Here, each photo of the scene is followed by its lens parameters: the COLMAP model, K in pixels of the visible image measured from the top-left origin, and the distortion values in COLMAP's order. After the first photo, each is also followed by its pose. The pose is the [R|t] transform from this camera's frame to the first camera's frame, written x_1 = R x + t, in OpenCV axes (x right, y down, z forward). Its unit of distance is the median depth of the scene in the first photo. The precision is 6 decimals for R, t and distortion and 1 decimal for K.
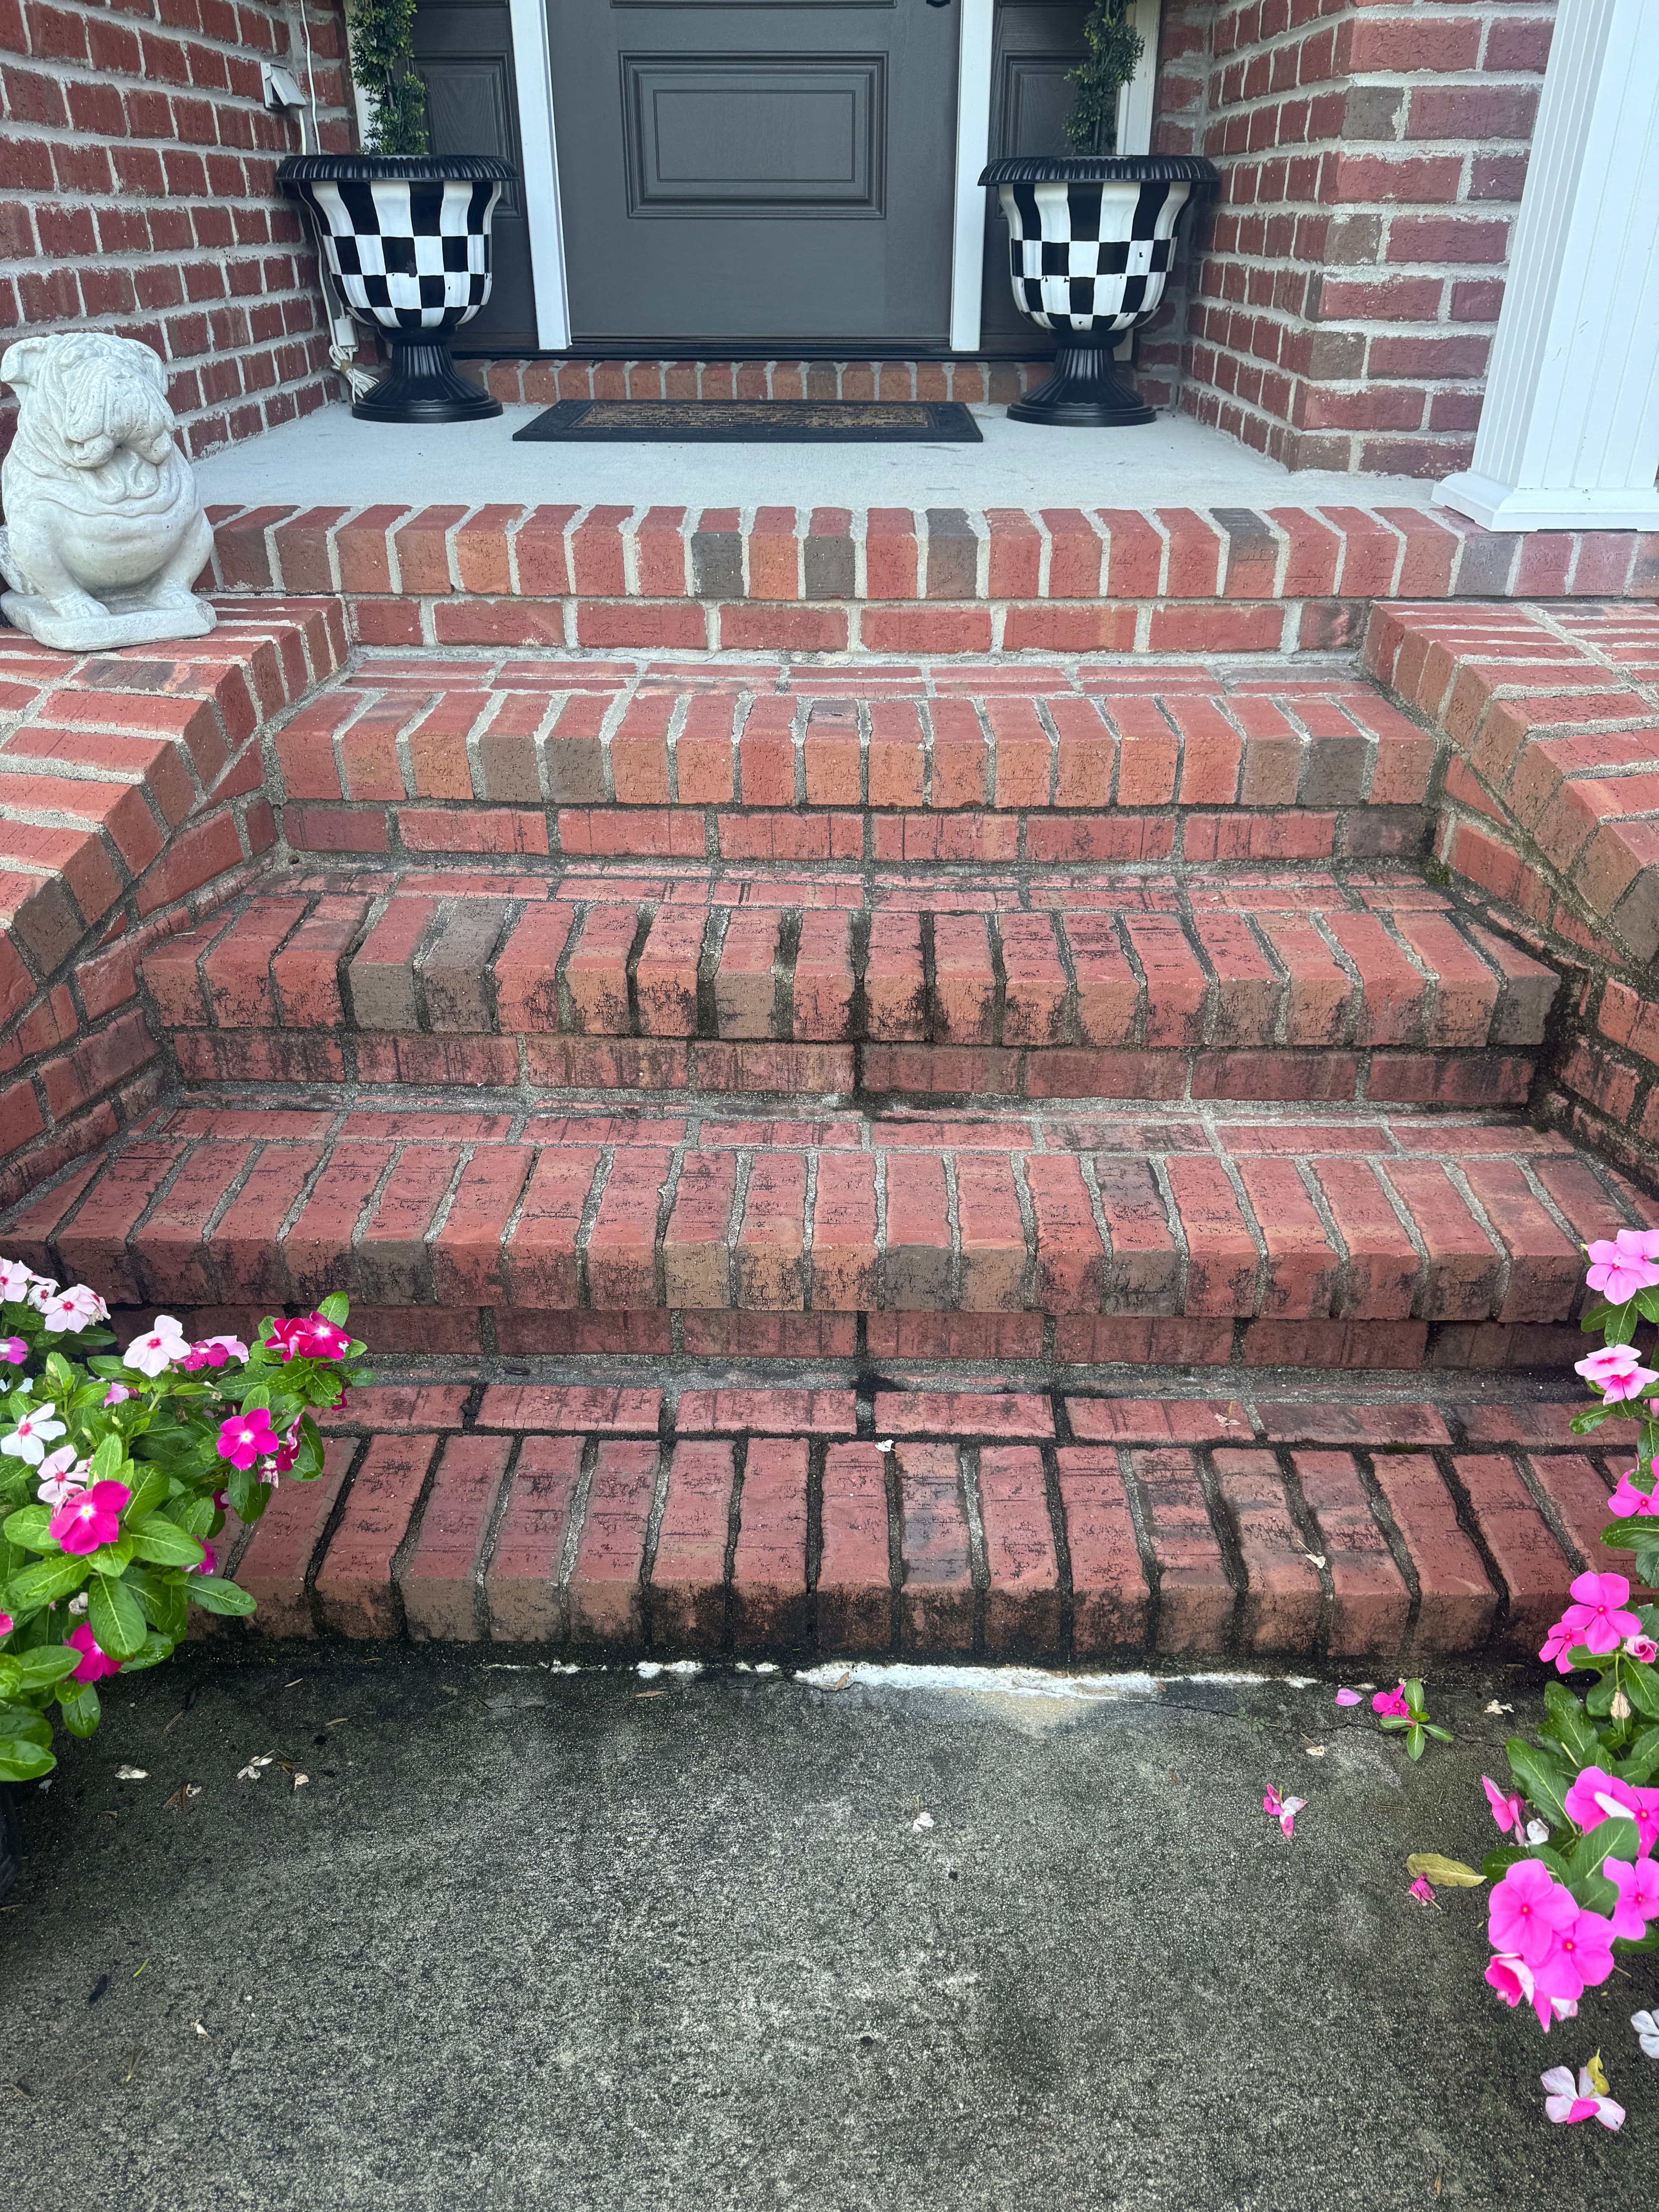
lens RADIAL K [[1589.2, 0, 824.2], [0, 1589.2, 1115.9], [0, 0, 1]] dist [0.009698, -0.010060]
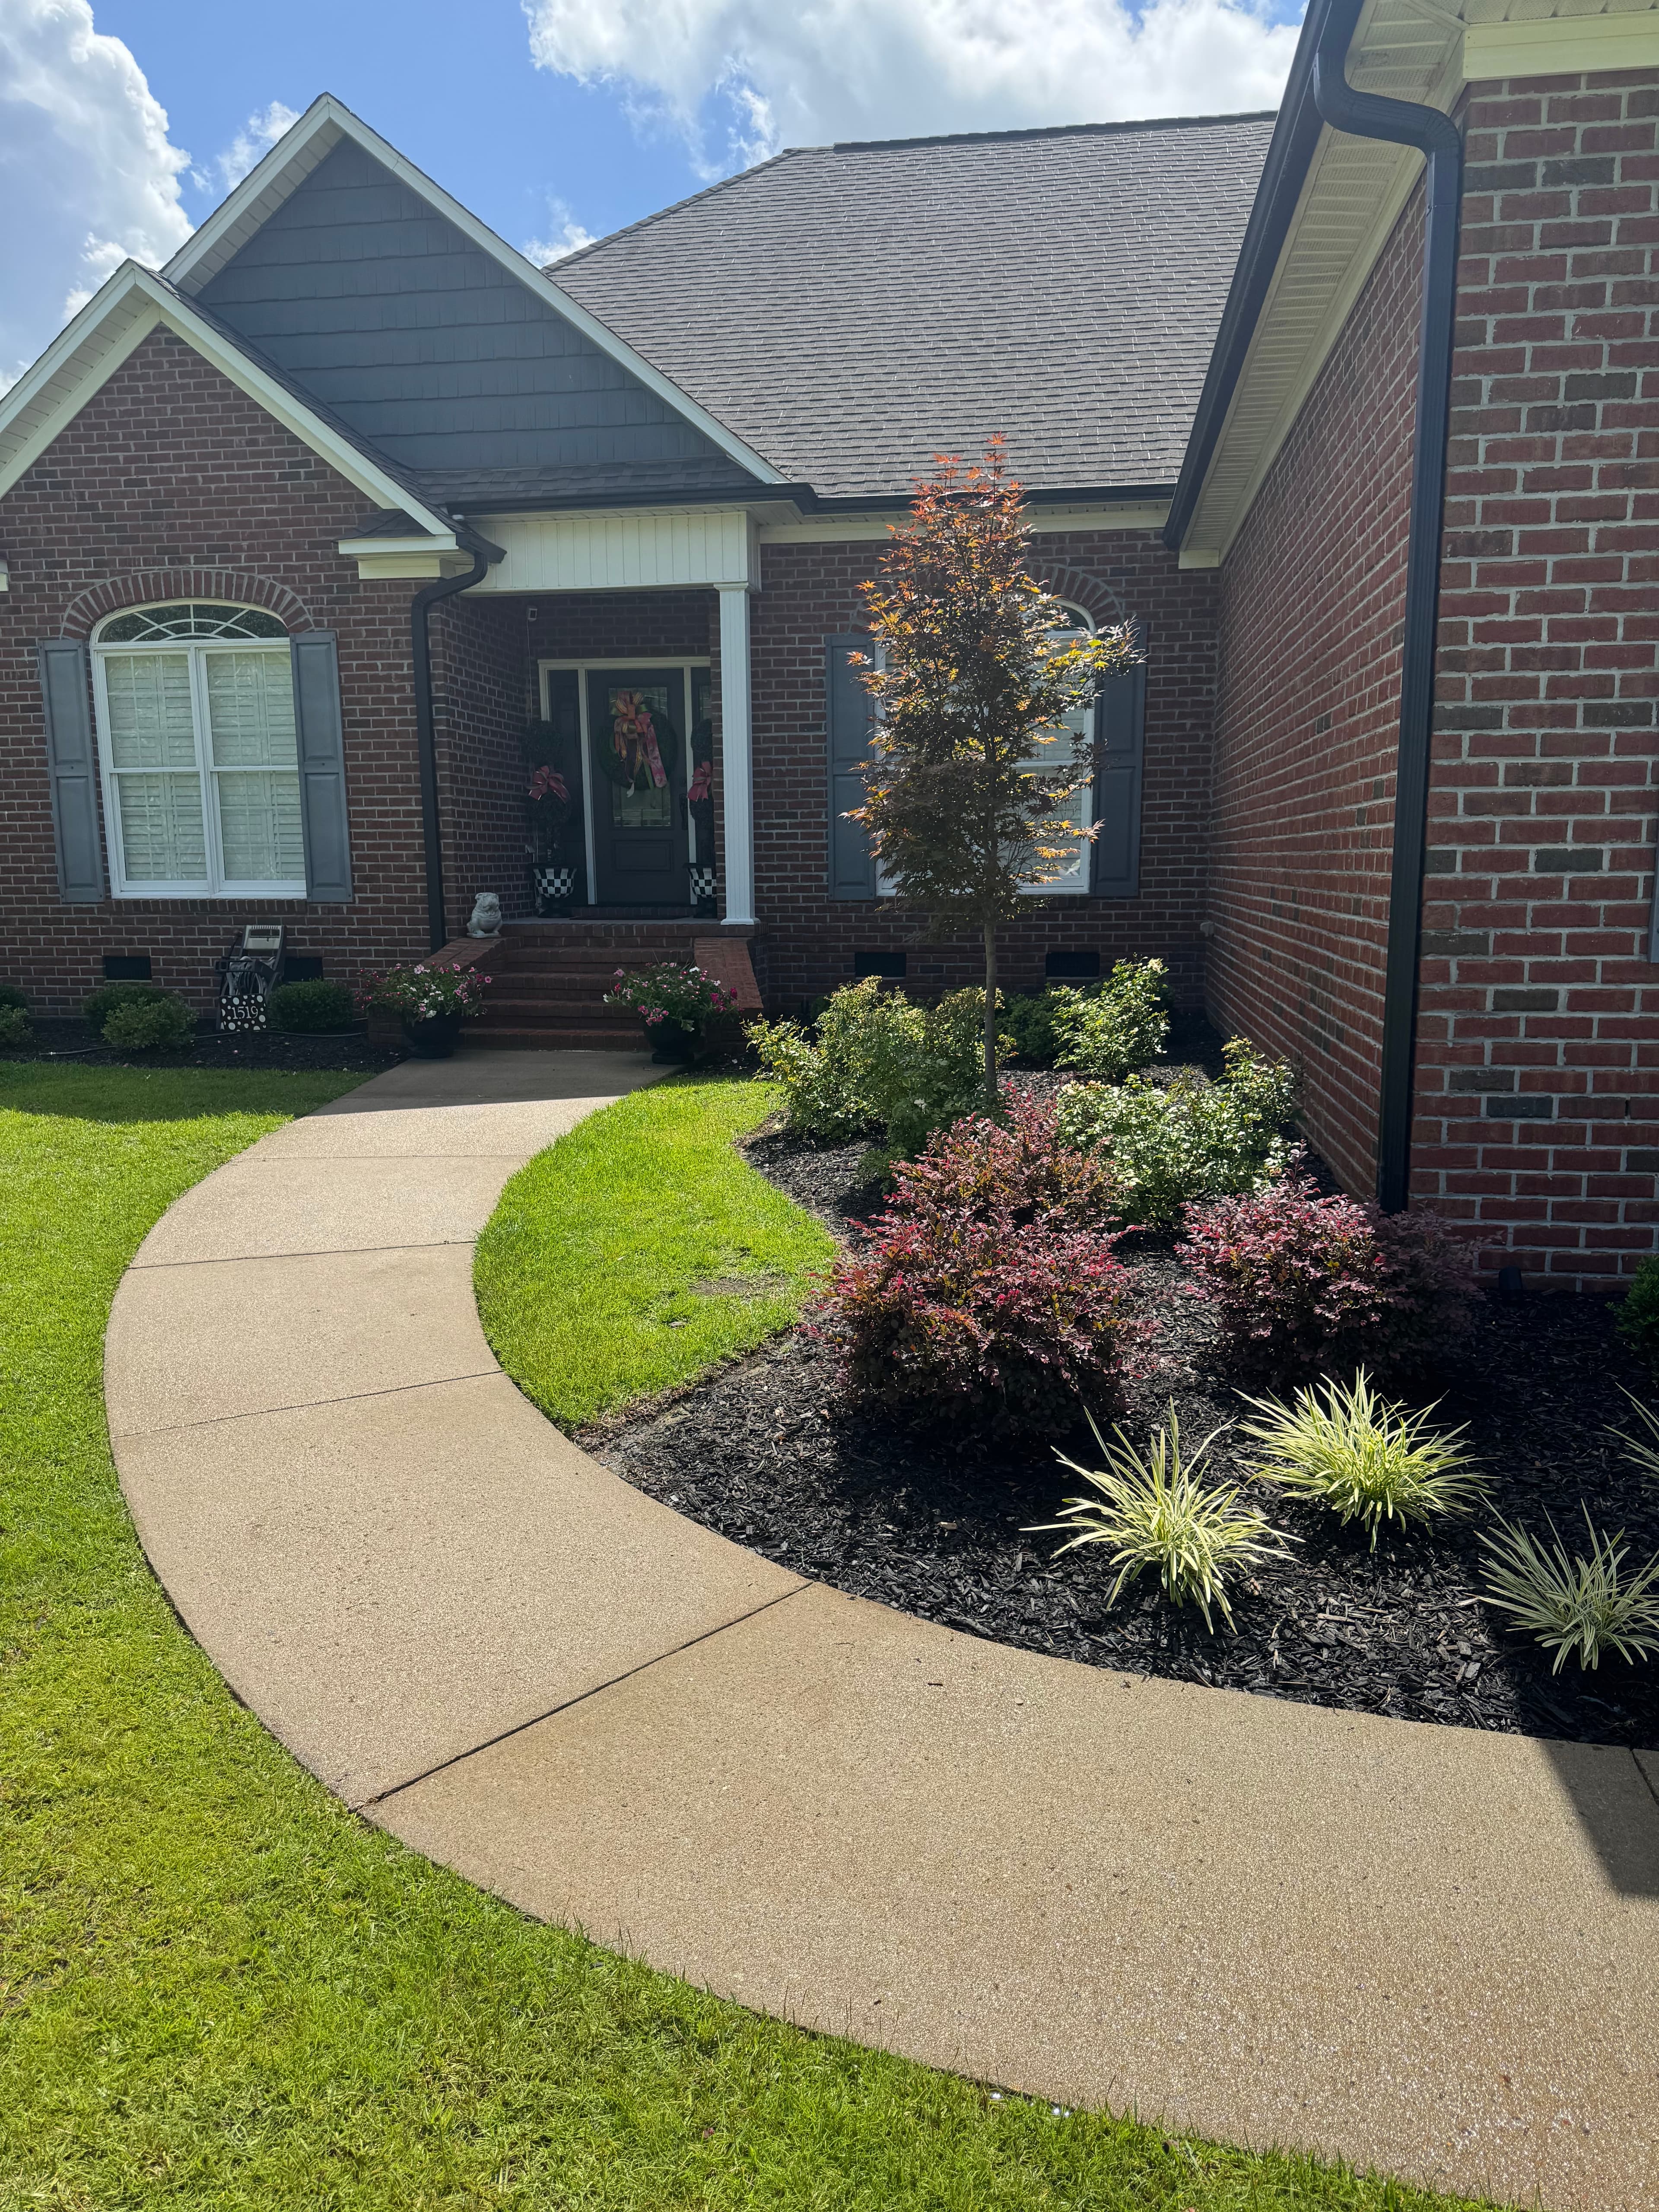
lens RADIAL K [[1589.2, 0, 839.3], [0, 1589.2, 1113.2], [0, 0, 1]] dist [0.009698, -0.010060]
pose [[0.991705, 0.016502, -0.127470, 1.392530], [-0.060421, 0.935170, -0.349007, 1.961019], [0.113447, 0.353814, 0.928410, -3.518801]]
